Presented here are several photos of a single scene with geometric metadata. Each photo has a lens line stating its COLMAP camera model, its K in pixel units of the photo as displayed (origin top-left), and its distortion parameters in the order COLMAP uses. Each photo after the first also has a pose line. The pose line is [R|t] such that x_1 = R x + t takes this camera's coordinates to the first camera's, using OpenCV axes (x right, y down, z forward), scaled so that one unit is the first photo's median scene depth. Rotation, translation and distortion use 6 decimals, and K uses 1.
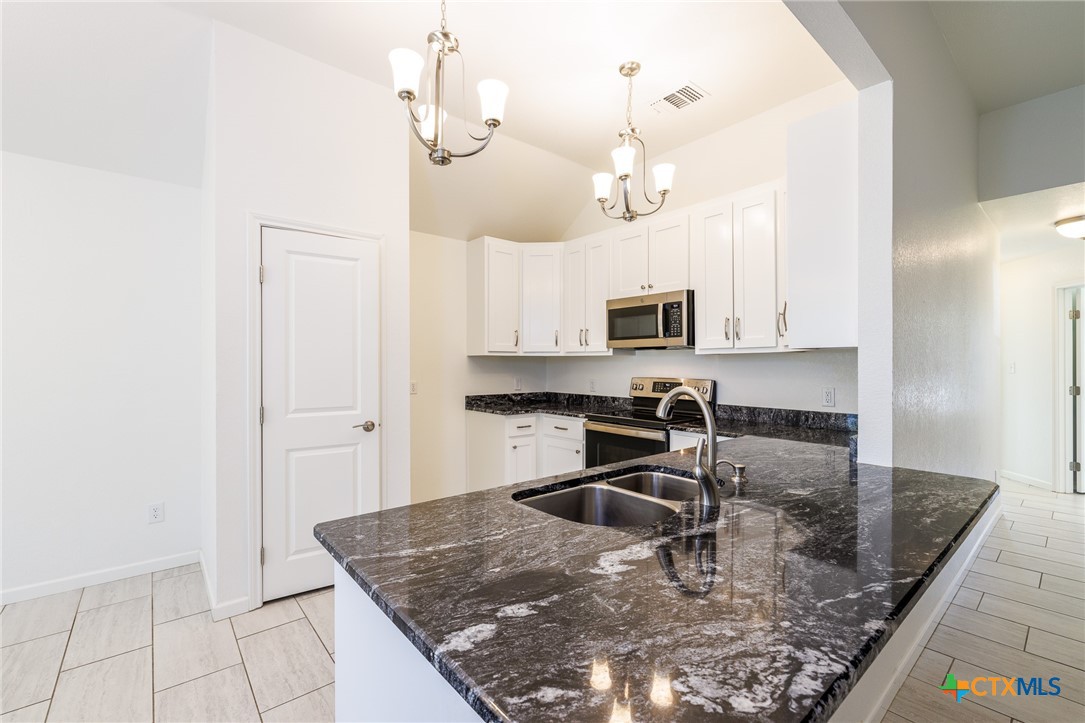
lens RADIAL K [[462.1, 0, 541.8], [0, 462.1, 365.5], [0, 0, 1]] dist [0.000302, 0.000185]
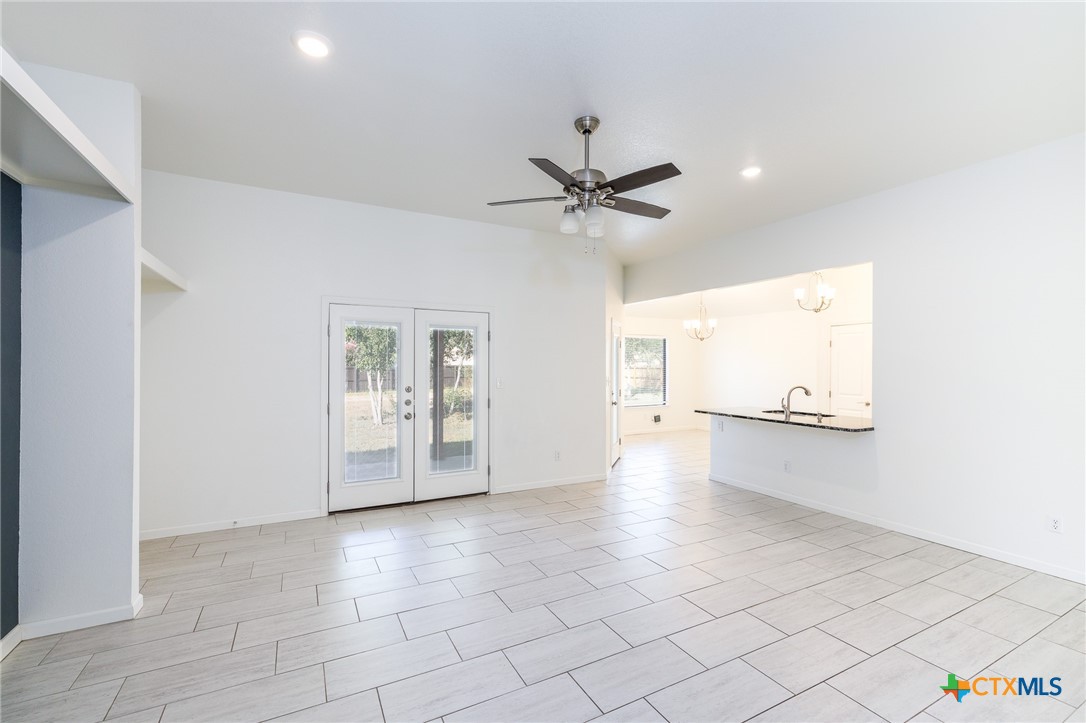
lens RADIAL K [[470.8, 0, 546.9], [0, 470.8, 361.6], [0, 0, 1]] dist [-0.001777, -0.000050]
pose [[-0.207021, -0.005991, -0.978318, 1.929813], [-0.009753, 0.999944, -0.004060, -0.045912], [0.978288, 0.008701, -0.207067, -0.064072]]
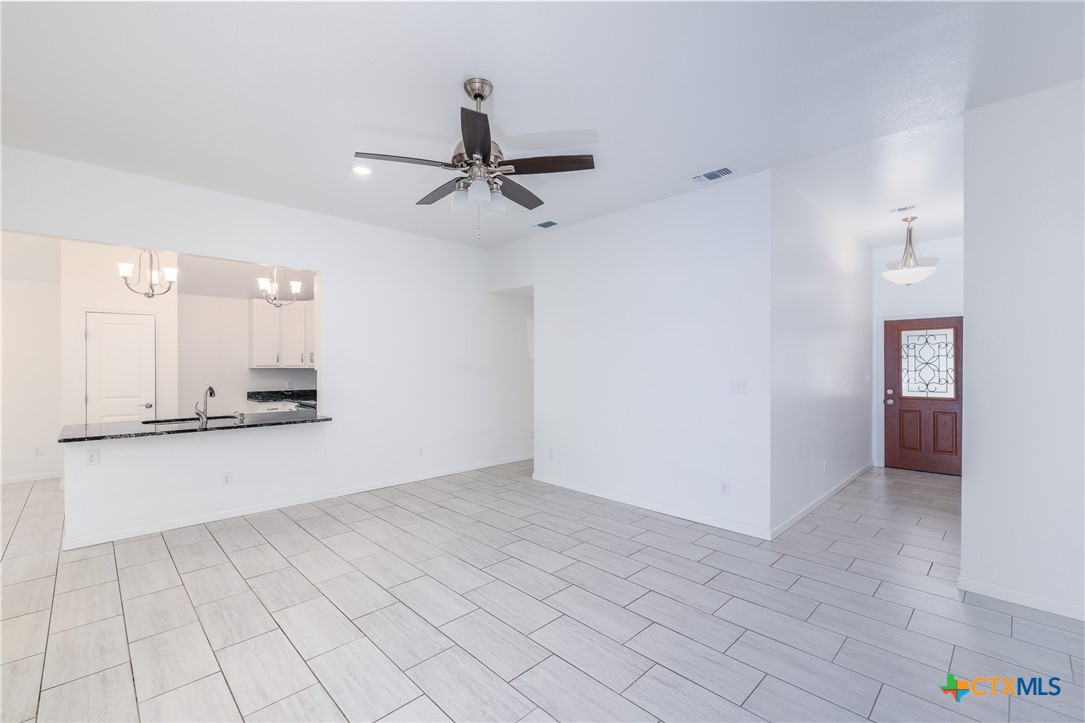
lens RADIAL K [[462.1, 0, 541.8], [0, 462.1, 365.5], [0, 0, 1]] dist [0.000302, 0.000185]
pose [[0.997218, 0.000320, 0.074538, 1.038062], [-0.000276, 1.000000, -0.000604, -0.039307], [-0.074538, 0.000582, 0.997218, -1.005926]]
